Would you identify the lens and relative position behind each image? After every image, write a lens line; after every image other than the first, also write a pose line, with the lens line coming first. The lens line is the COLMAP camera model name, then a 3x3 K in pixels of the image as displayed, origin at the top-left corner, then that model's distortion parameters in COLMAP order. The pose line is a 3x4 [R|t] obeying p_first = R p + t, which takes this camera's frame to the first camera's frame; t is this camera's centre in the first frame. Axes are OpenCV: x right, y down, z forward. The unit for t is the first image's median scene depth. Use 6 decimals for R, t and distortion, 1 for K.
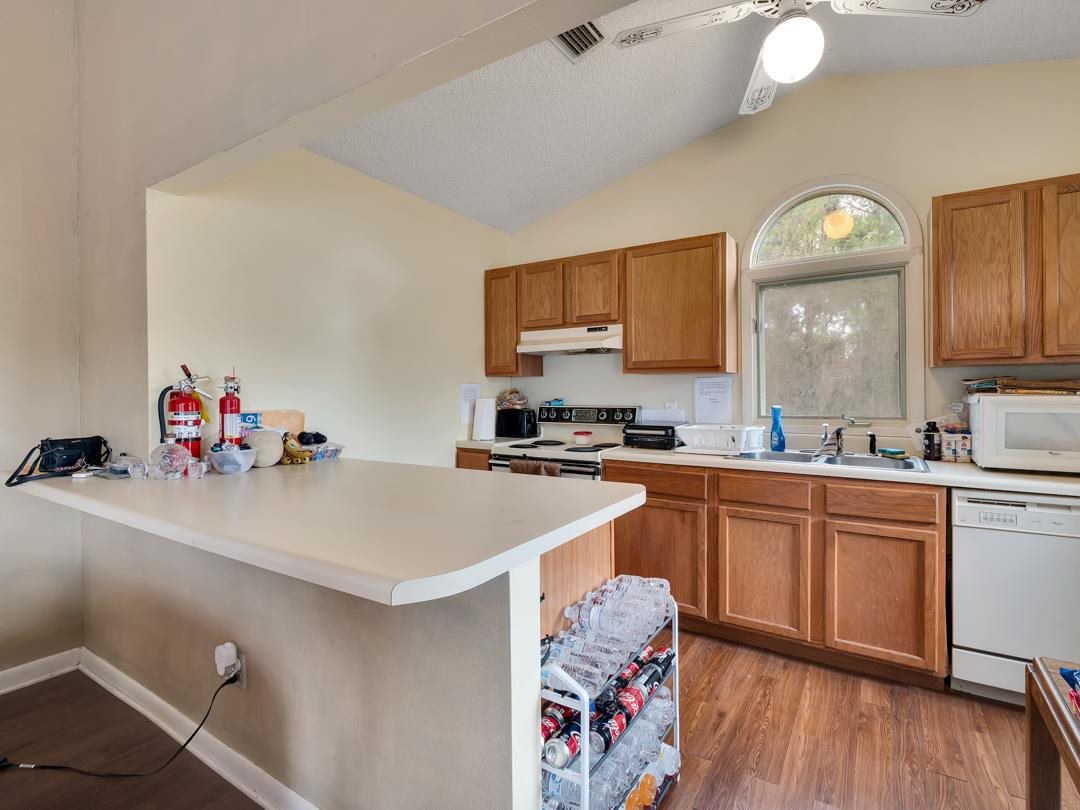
lens RADIAL K [[528.1, 0, 535.6], [0, 528.1, 393.6], [0, 0, 1]] dist [0.002990, -0.003230]
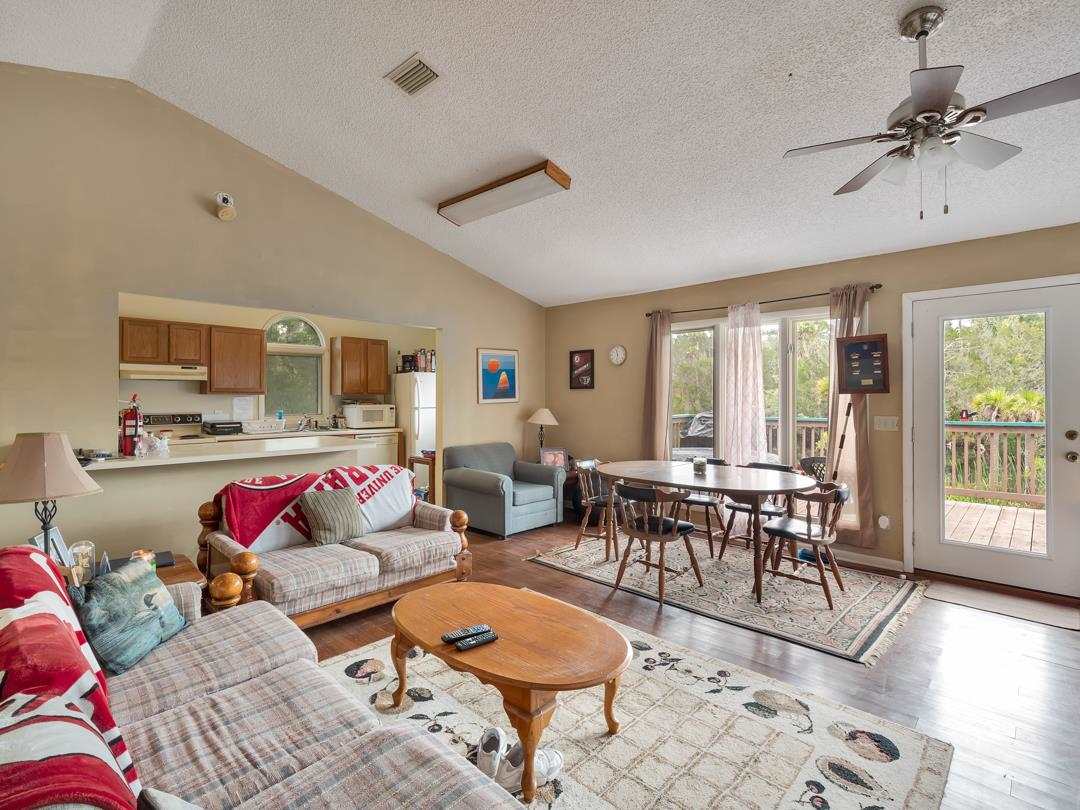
lens RADIAL K [[528.1, 0, 533.0], [0, 528.1, 395.2], [0, 0, 1]] dist [0.002990, -0.003230]
pose [[0.185826, 0.005263, 0.982569, -1.403002], [0.000965, 0.999984, -0.005539, -0.024848], [-0.982582, 0.001978, 0.185818, -0.420984]]
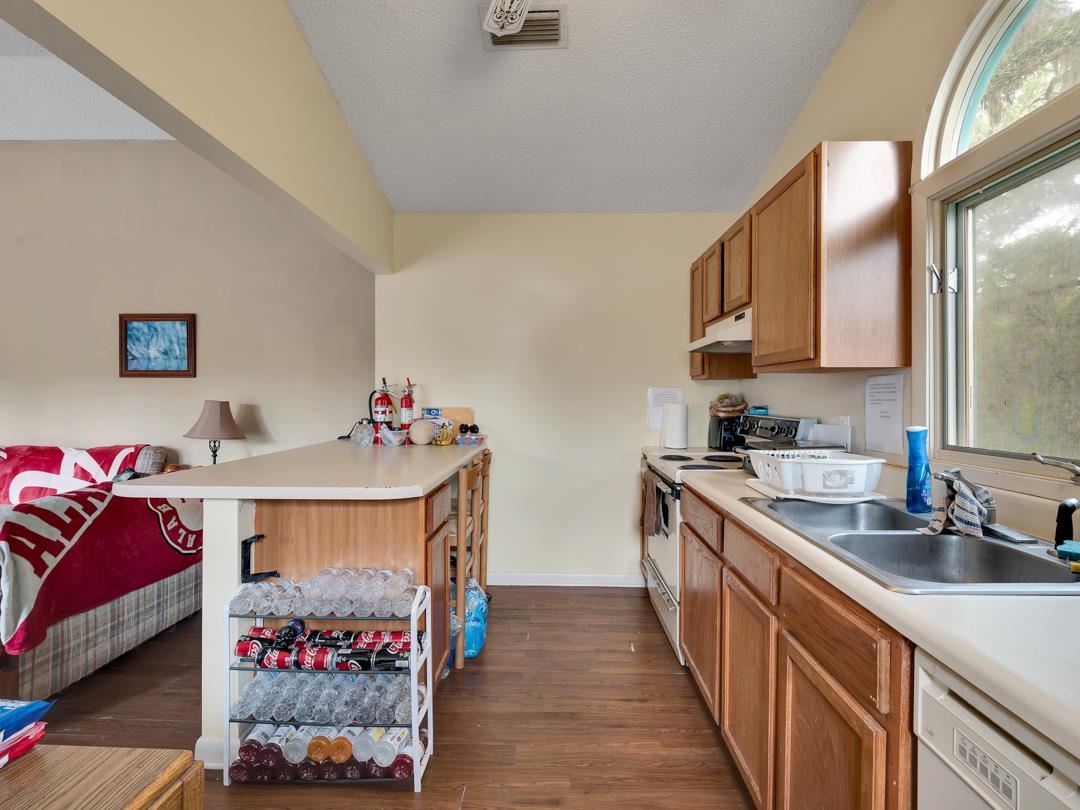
lens RADIAL K [[528.1, 0, 540.2], [0, 528.1, 394.2], [0, 0, 1]] dist [0.002990, -0.003230]
pose [[0.529867, 0.006026, -0.848060, 0.641658], [-0.013509, 0.999908, -0.001336, -0.003321], [0.847973, 0.012165, 0.529899, 0.355822]]
